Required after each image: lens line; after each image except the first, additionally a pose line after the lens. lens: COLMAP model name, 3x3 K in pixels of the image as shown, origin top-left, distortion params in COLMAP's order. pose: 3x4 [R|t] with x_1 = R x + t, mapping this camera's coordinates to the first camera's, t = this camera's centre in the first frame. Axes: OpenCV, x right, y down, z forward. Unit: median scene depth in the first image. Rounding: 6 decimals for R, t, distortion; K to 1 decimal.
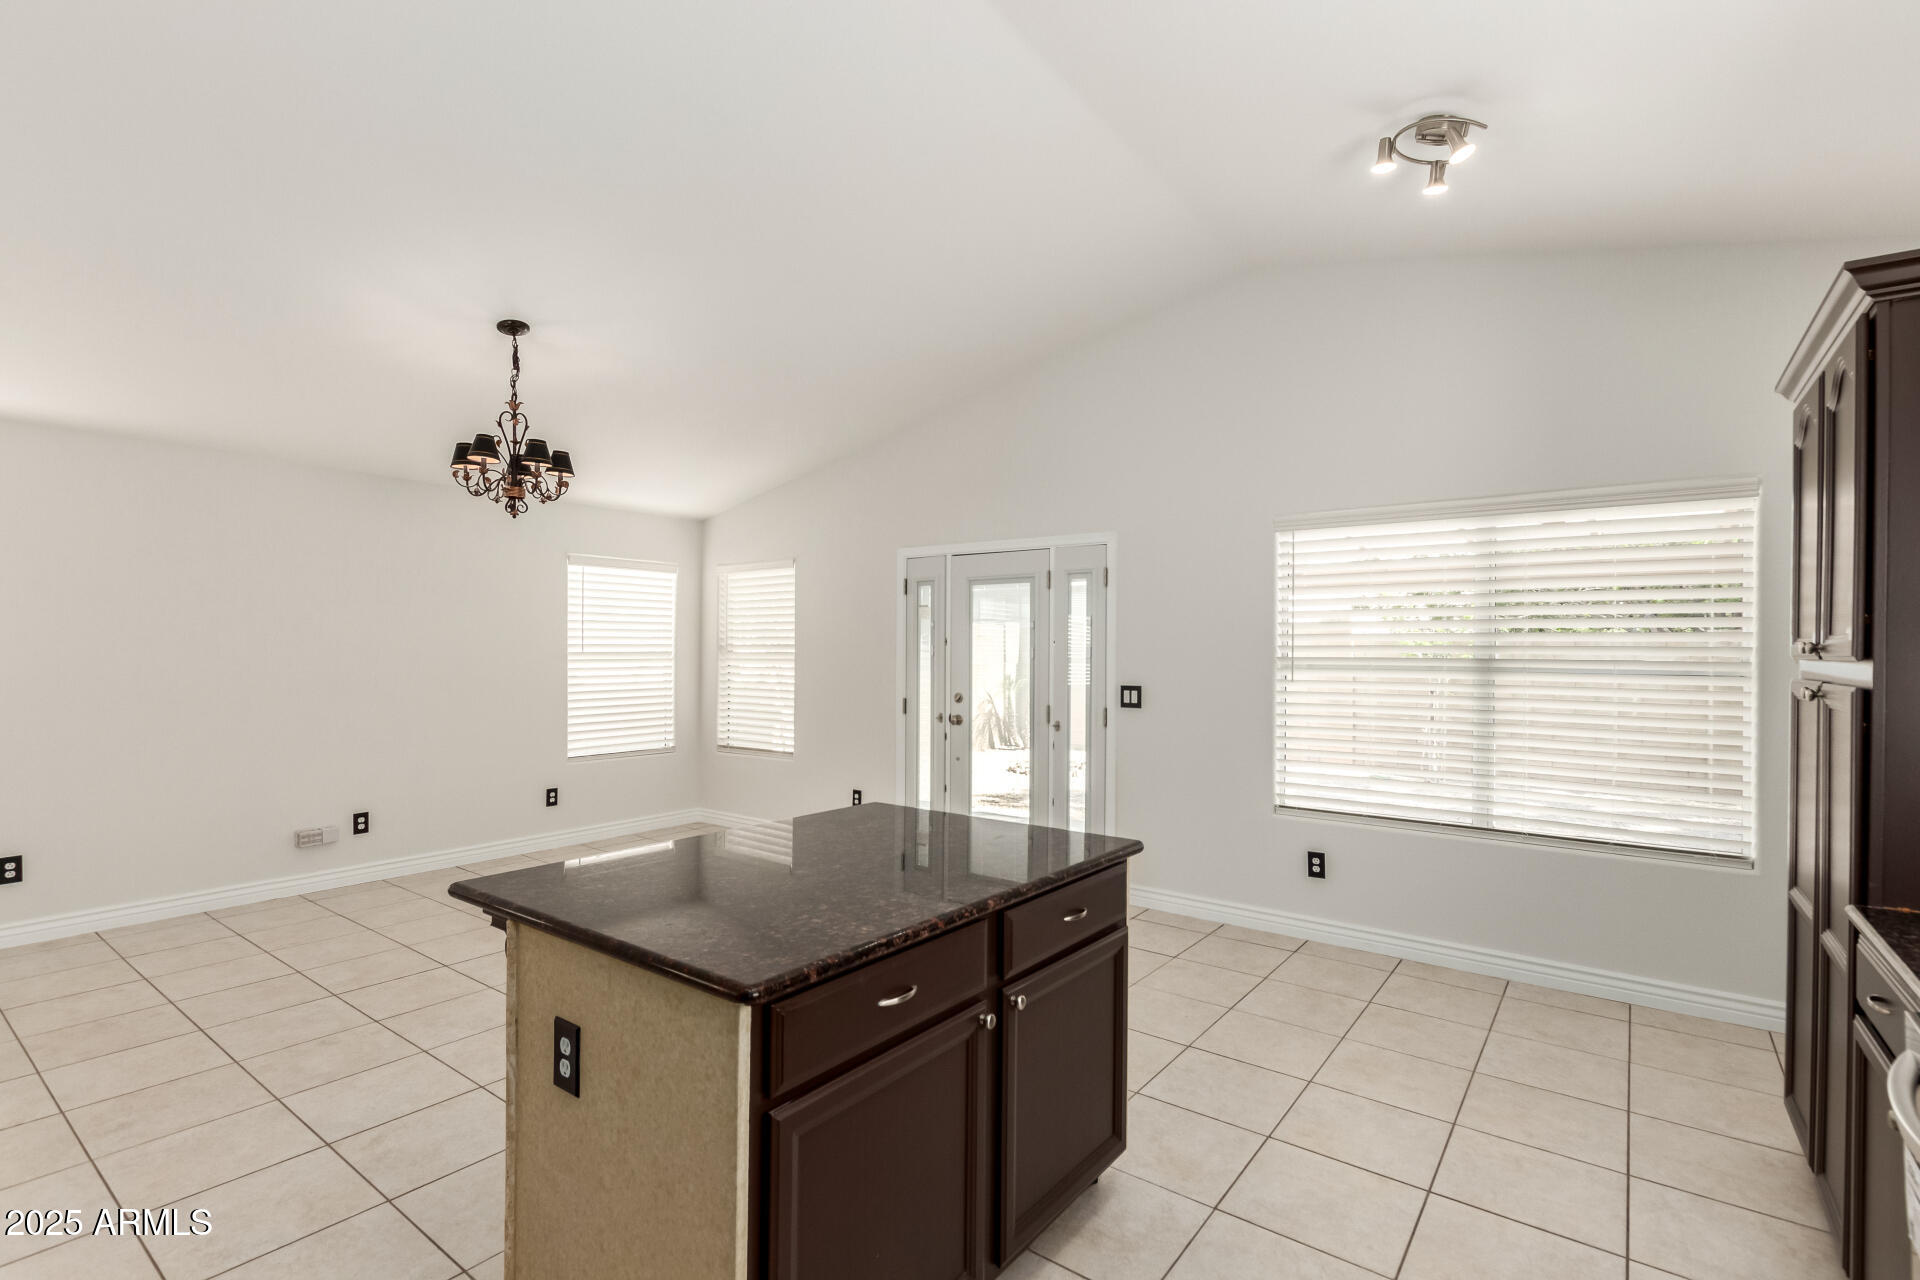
lens RADIAL K [[877.9, 0, 958.3], [0, 877.9, 648.4], [0, 0, 1]] dist [0.000669, -0.001395]
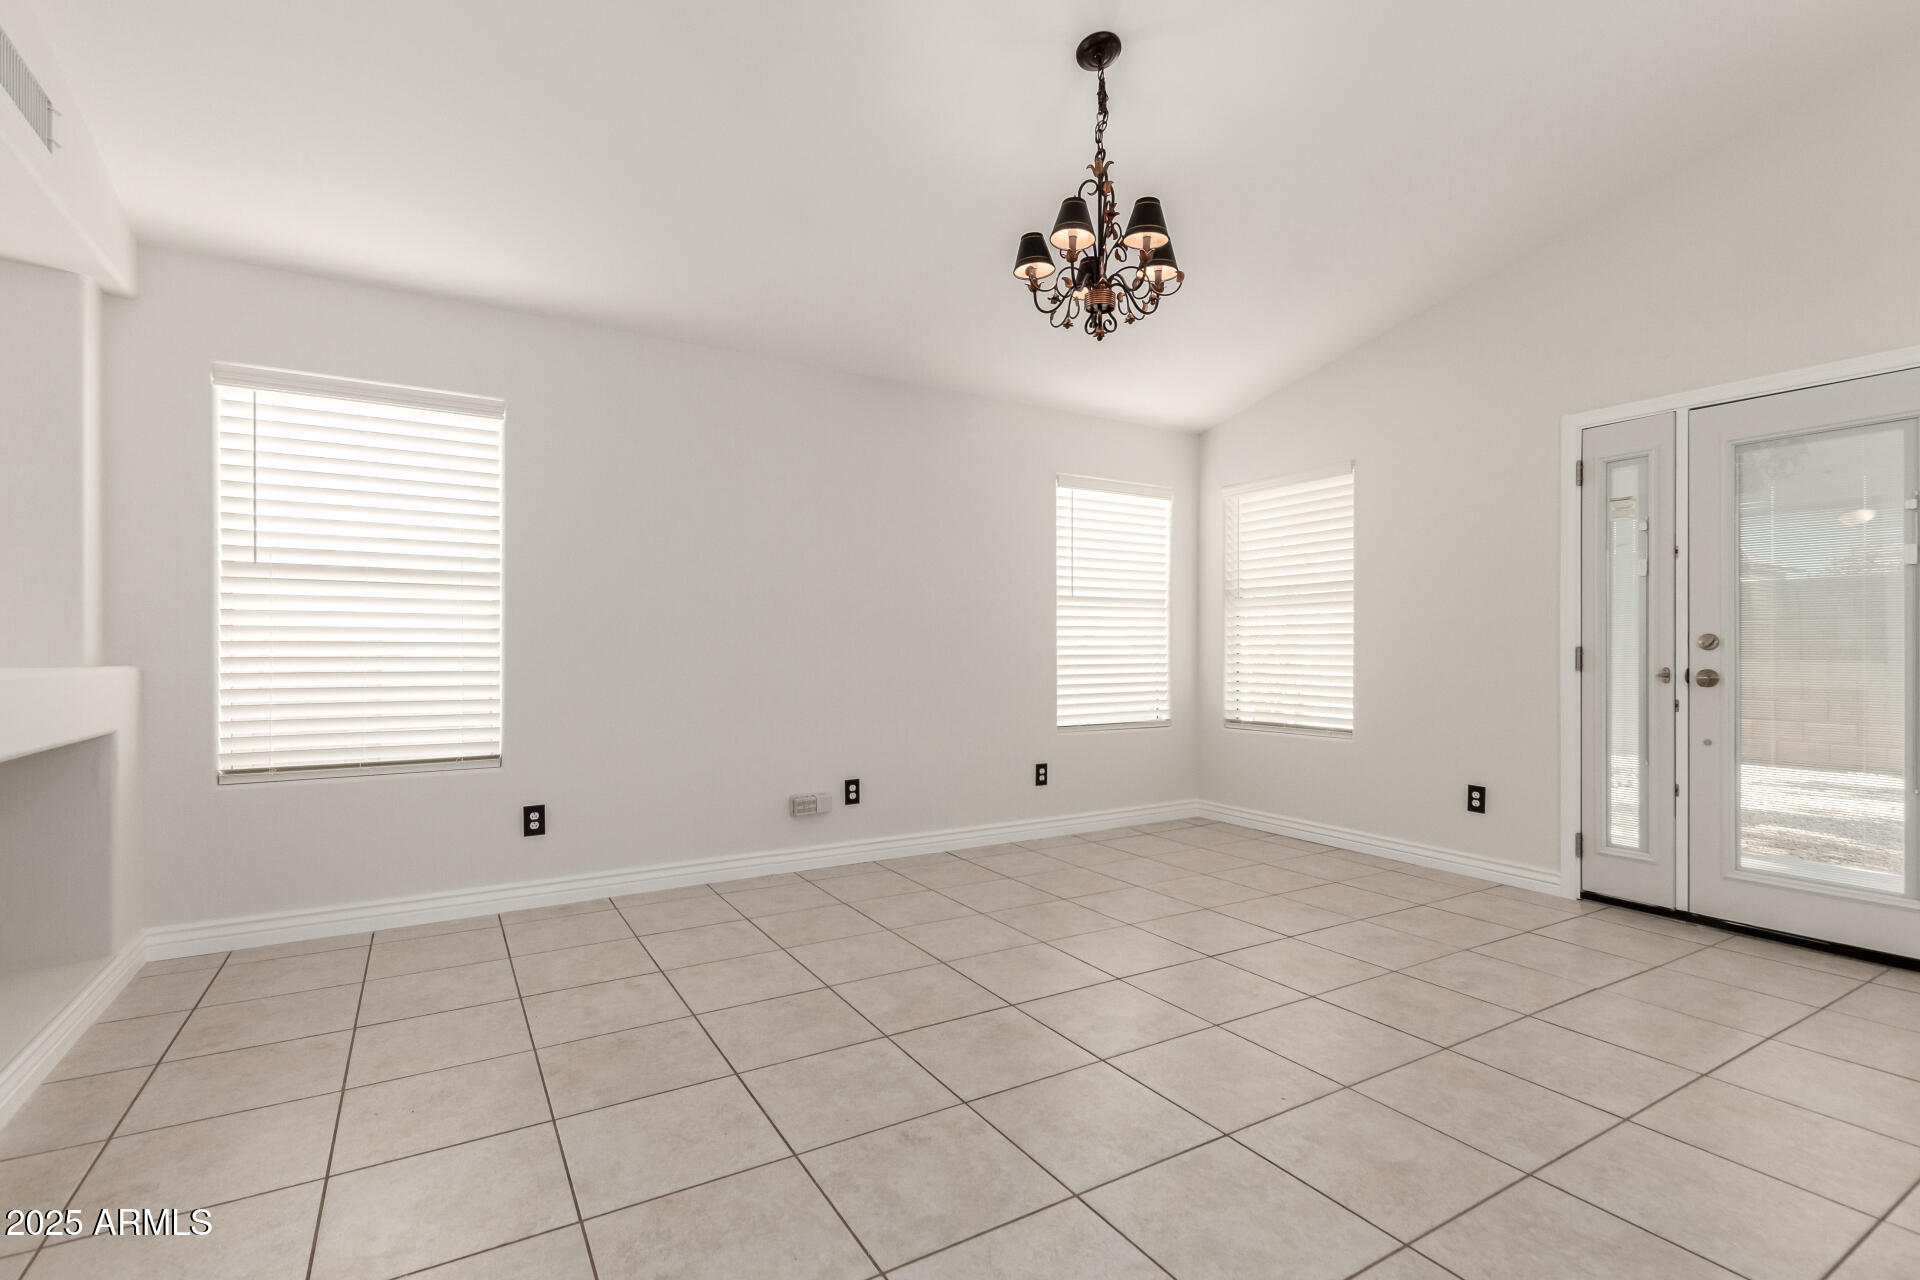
lens RADIAL K [[885.5, 0, 965.4], [0, 885.5, 650.7], [0, 0, 1]] dist [0.003588, -0.000289]
pose [[0.927785, -0.002996, -0.373102, -0.241251], [0.005125, 0.999976, 0.004714, 0.055487], [0.373079, -0.006286, 0.927778, 0.234531]]
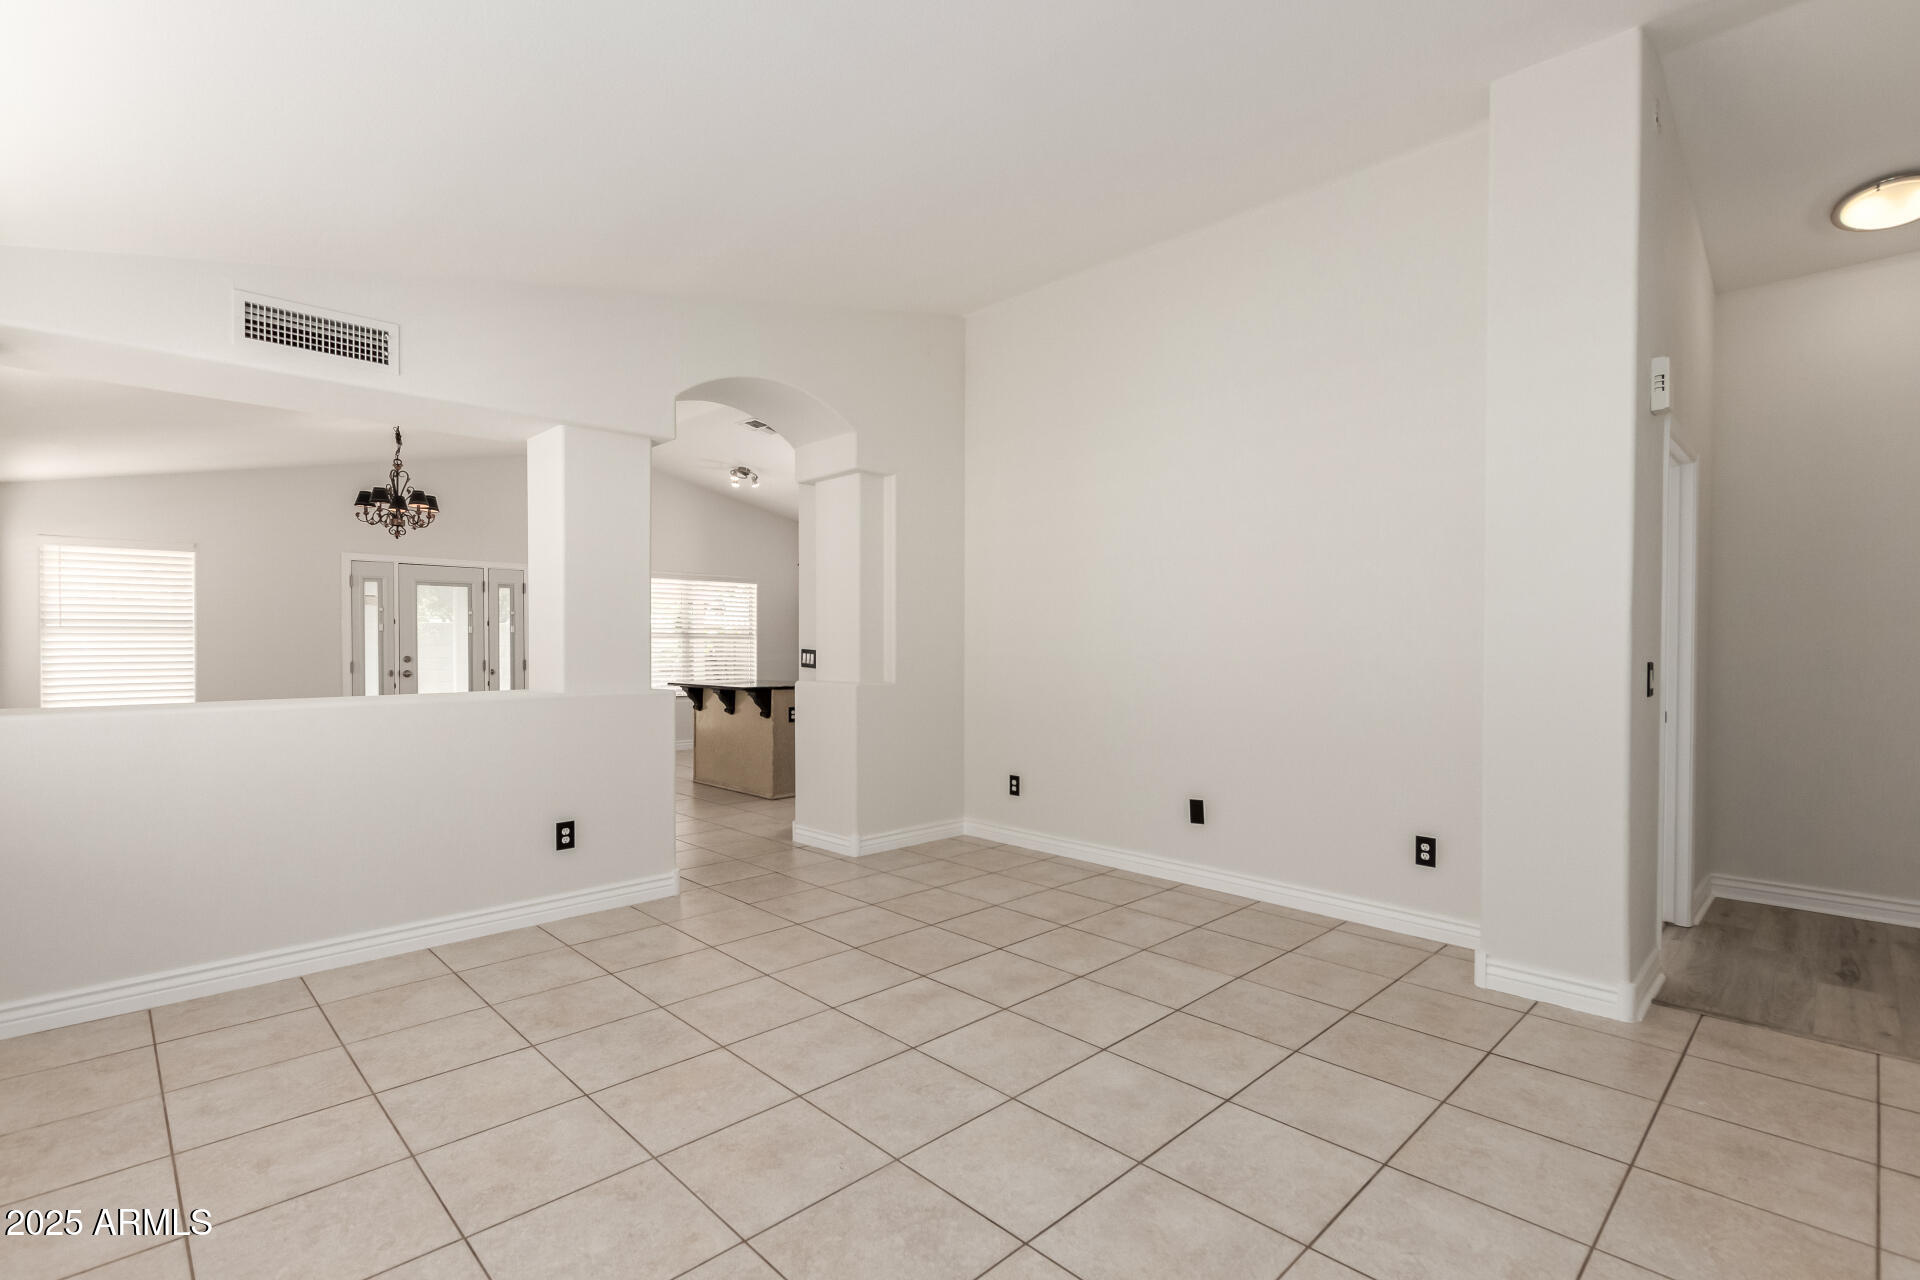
lens RADIAL K [[885.5, 0, 965.4], [0, 885.5, 650.7], [0, 0, 1]] dist [0.003588, -0.000289]
pose [[0.157308, -0.009681, 0.987502, -1.314243], [-0.000329, 0.999951, 0.009856, 0.026009], [-0.987550, -0.001875, 0.157297, -0.176530]]
